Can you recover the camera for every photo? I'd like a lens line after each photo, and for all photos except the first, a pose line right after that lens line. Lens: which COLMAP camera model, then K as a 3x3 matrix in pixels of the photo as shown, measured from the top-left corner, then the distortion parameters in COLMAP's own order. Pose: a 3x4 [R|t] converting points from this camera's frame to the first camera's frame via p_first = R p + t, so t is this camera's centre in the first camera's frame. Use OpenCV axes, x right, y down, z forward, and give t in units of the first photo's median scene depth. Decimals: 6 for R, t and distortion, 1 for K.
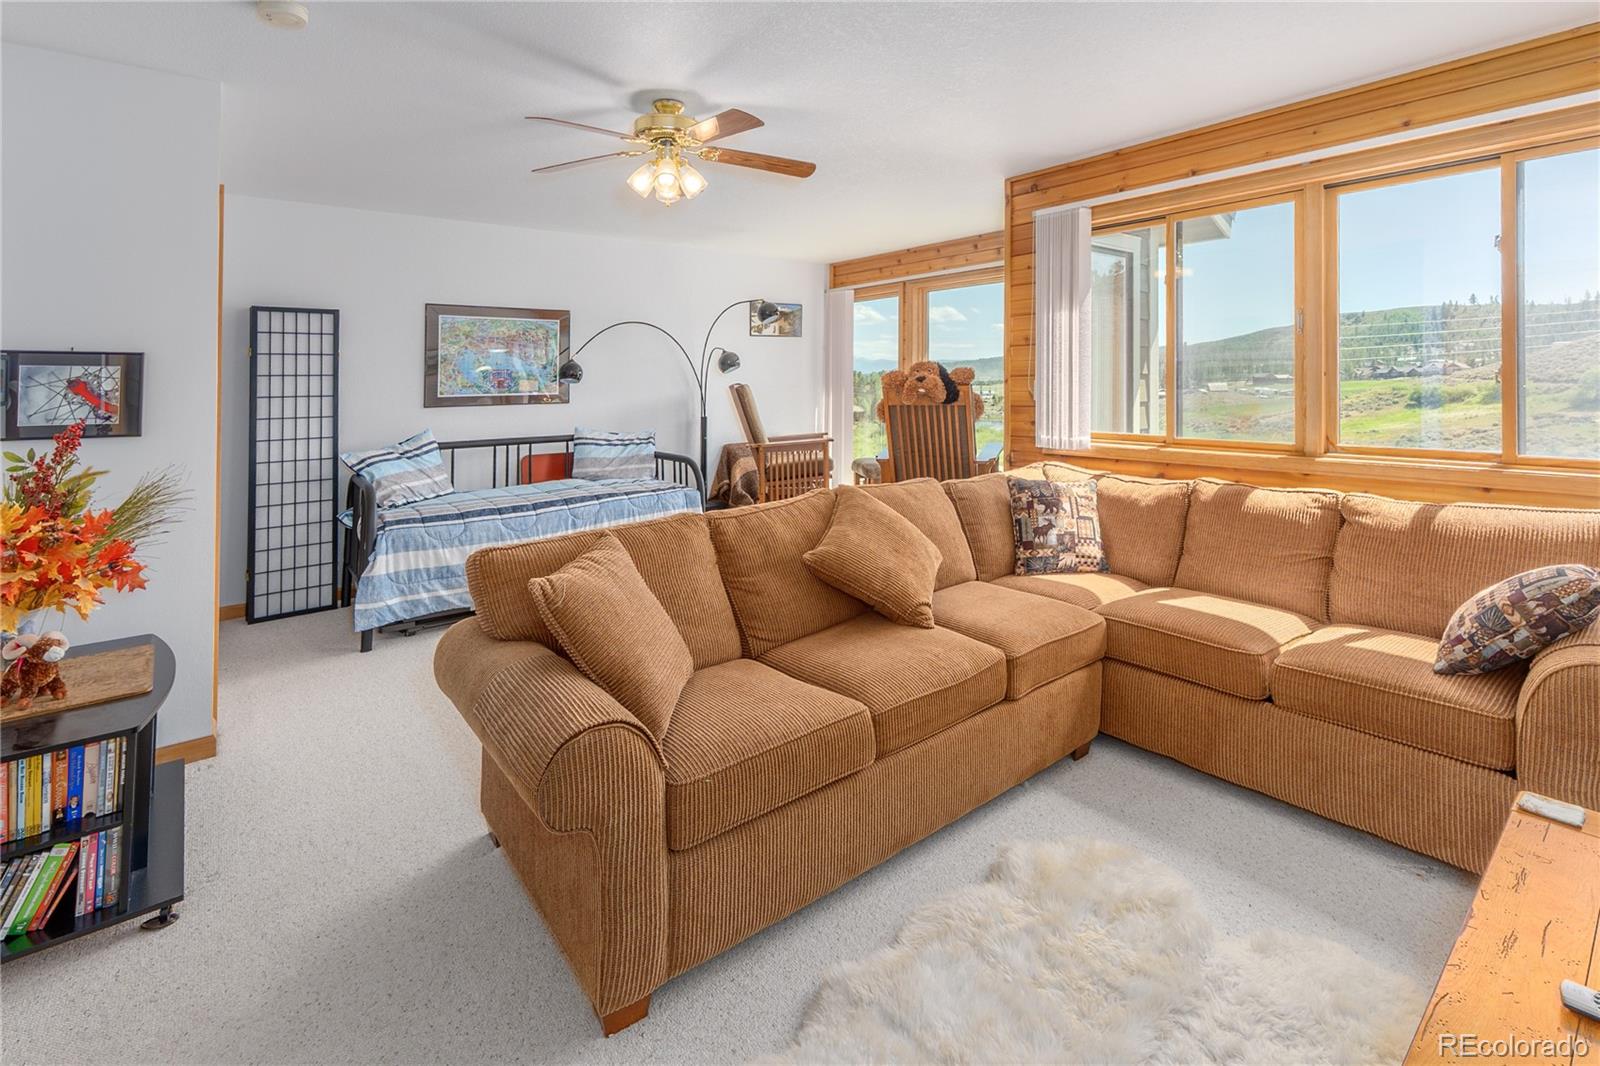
lens RADIAL K [[750.4, 0, 800.7], [0, 750.4, 394.5], [0, 0, 1]] dist [-0.000820, 0.000315]
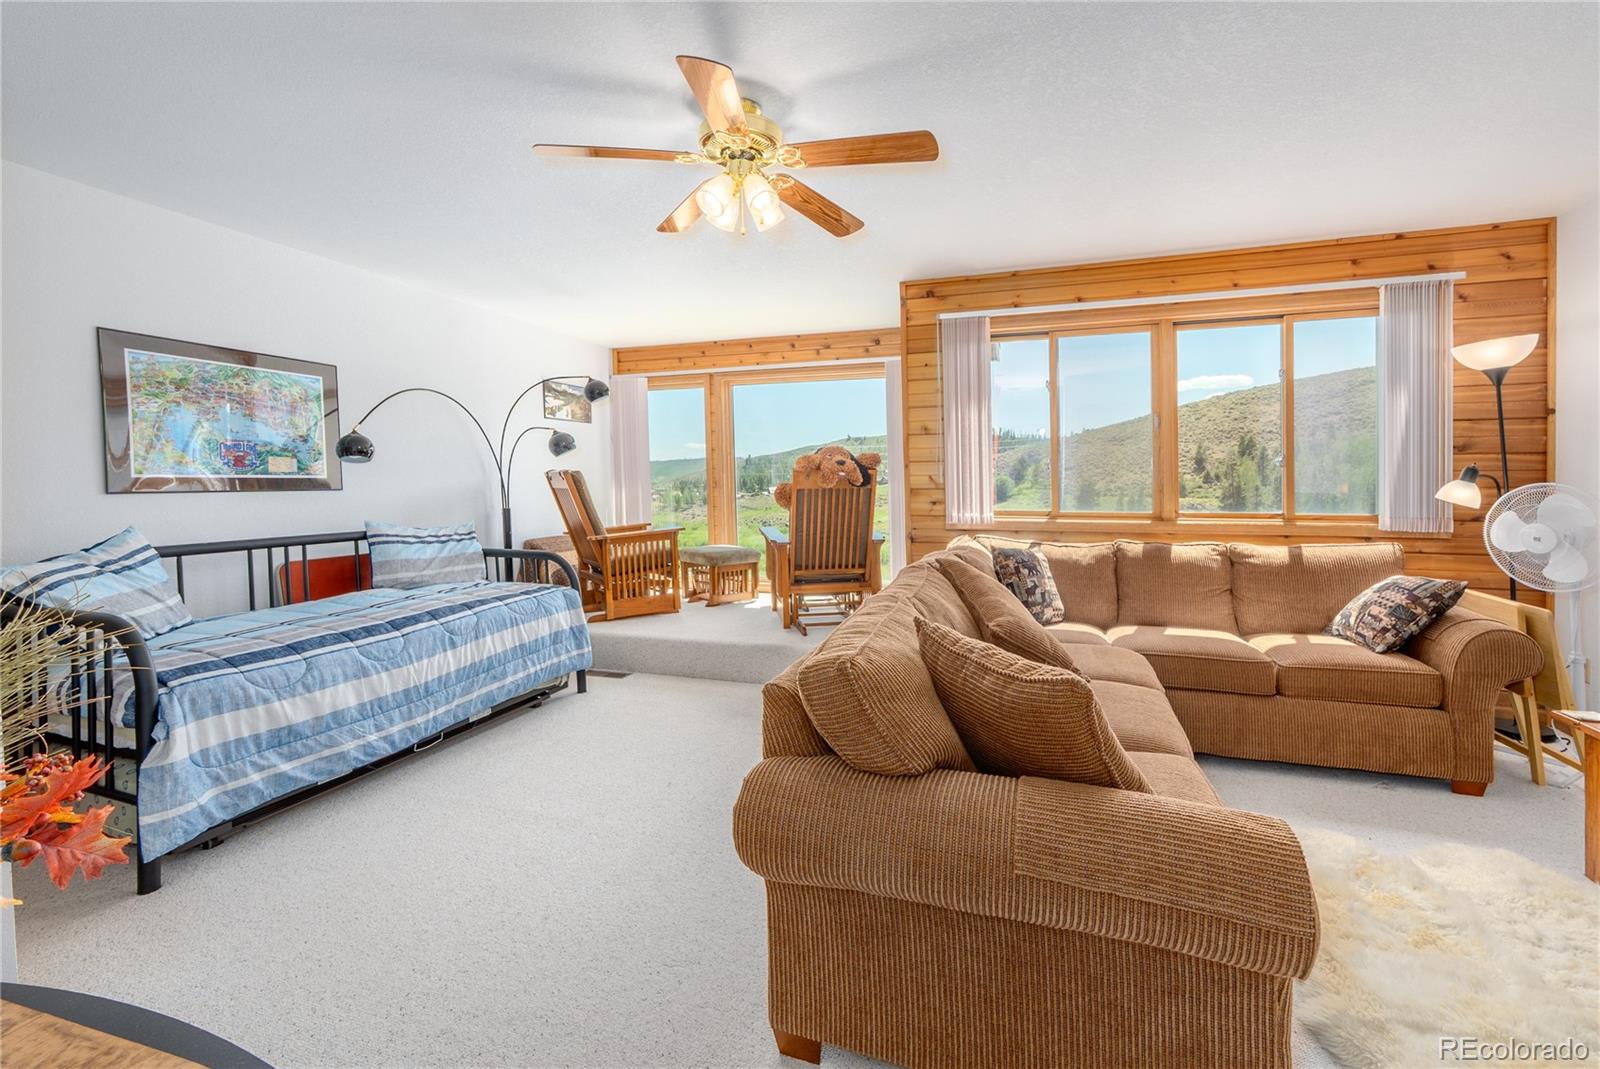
lens RADIAL K [[670.5, 0, 817.9], [0, 670.5, 525.6], [0, 0, 1]] dist [0.002194, 0.000383]
pose [[0.833999, -0.026327, 0.551137, -0.406325], [0.003159, 0.999072, 0.042944, 0.028087], [-0.551756, -0.034074, 0.833309, 0.255729]]
